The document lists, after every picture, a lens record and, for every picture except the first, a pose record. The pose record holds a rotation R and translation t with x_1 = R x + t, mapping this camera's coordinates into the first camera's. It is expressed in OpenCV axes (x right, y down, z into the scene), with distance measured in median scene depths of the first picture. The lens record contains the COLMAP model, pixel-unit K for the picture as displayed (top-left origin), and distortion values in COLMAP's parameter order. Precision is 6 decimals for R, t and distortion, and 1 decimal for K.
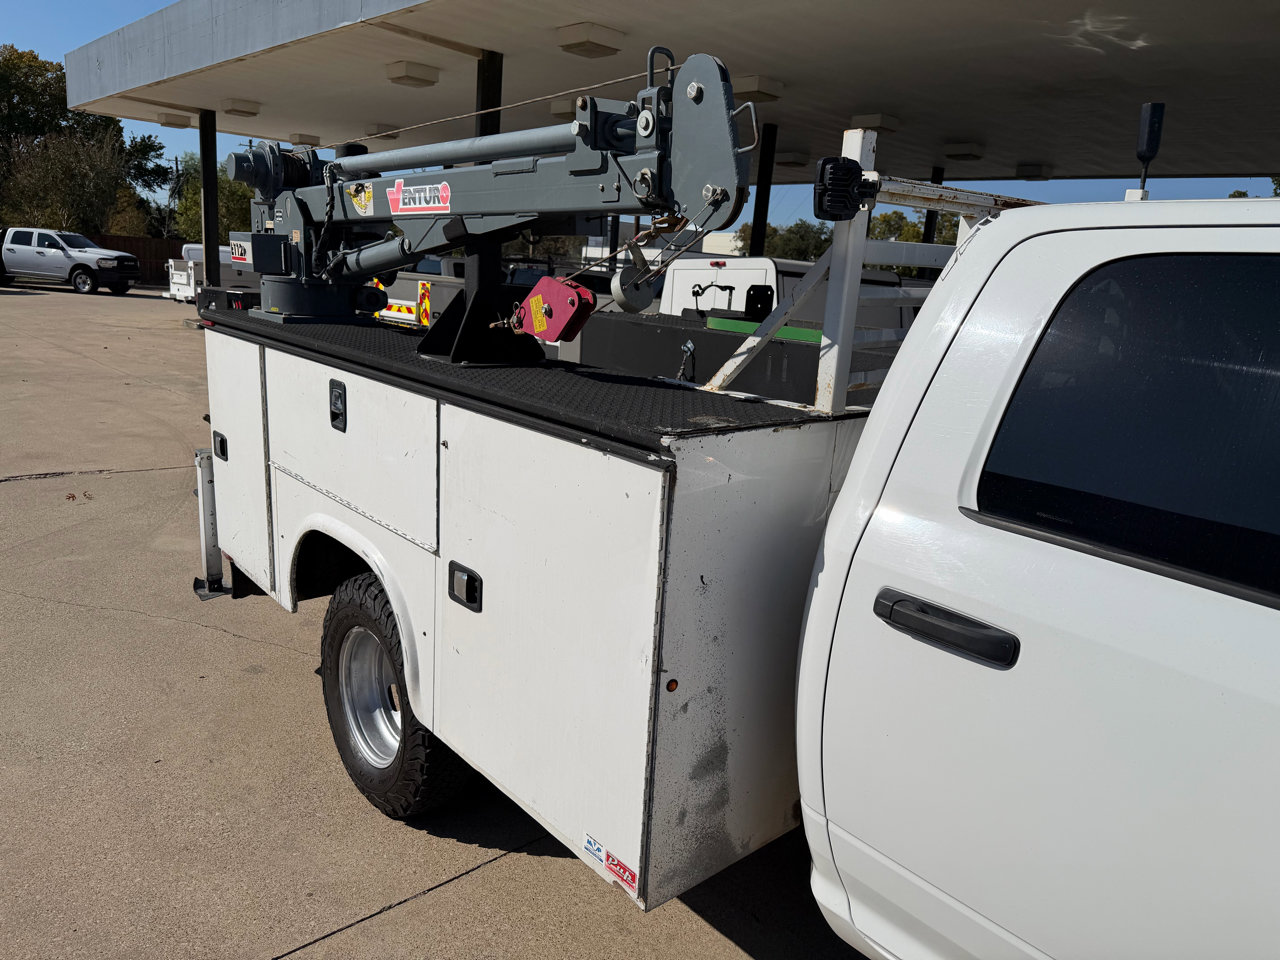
lens RADIAL K [[899.8, 0, 645.0], [0, 899.8, 479.0], [0, 0, 1]] dist [0.079573, -0.123617]
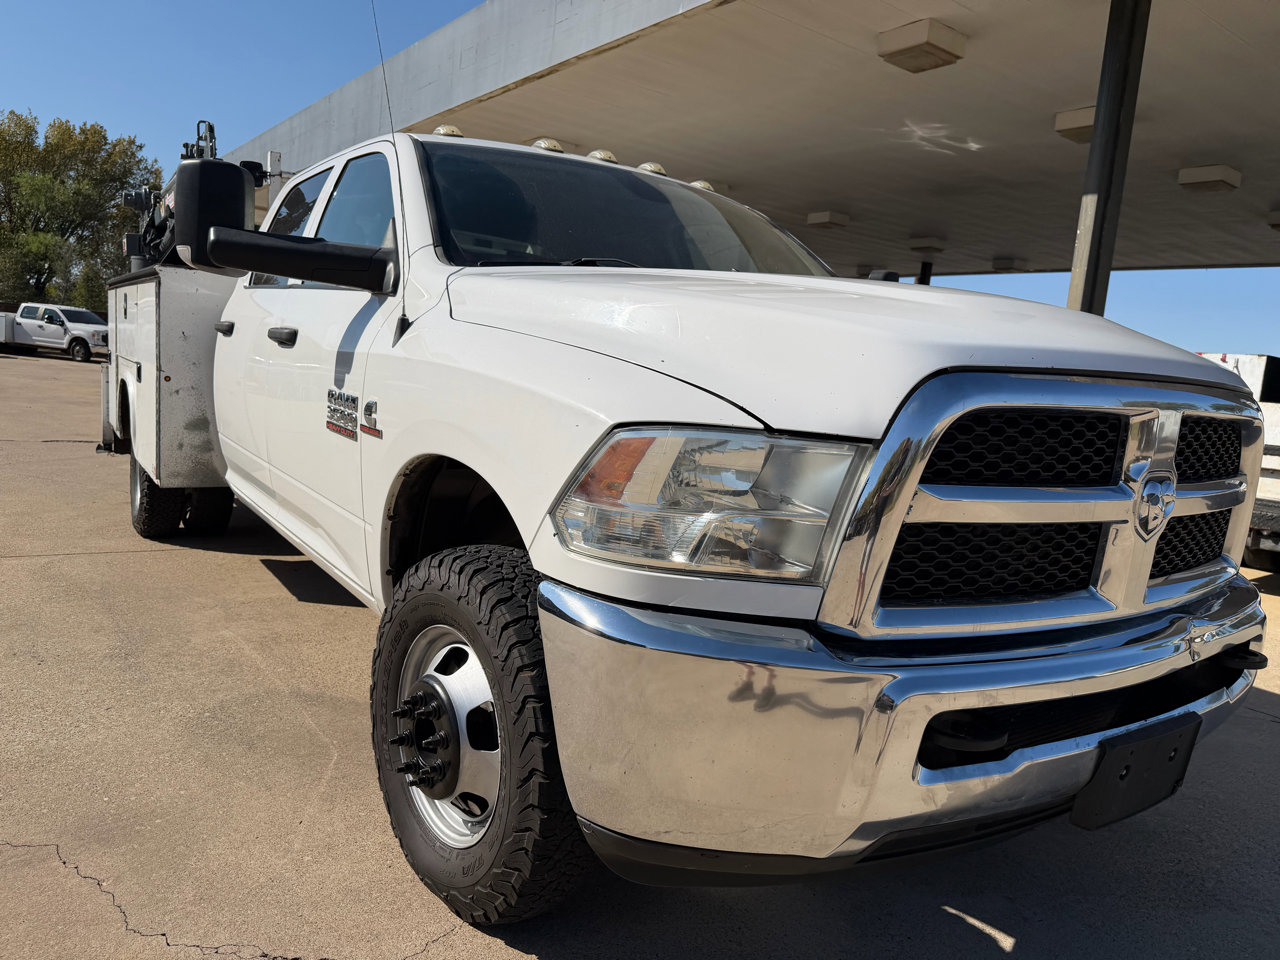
lens RADIAL K [[904.4, 0, 645.0], [0, 904.4, 475.9], [0, 0, 1]] dist [0.032905, -0.036769]
pose [[0.991861, 0.031283, -0.123420, 0.823109], [-0.045654, 0.992270, -0.115391, 0.368106], [0.118856, 0.120087, 0.985623, -0.602643]]
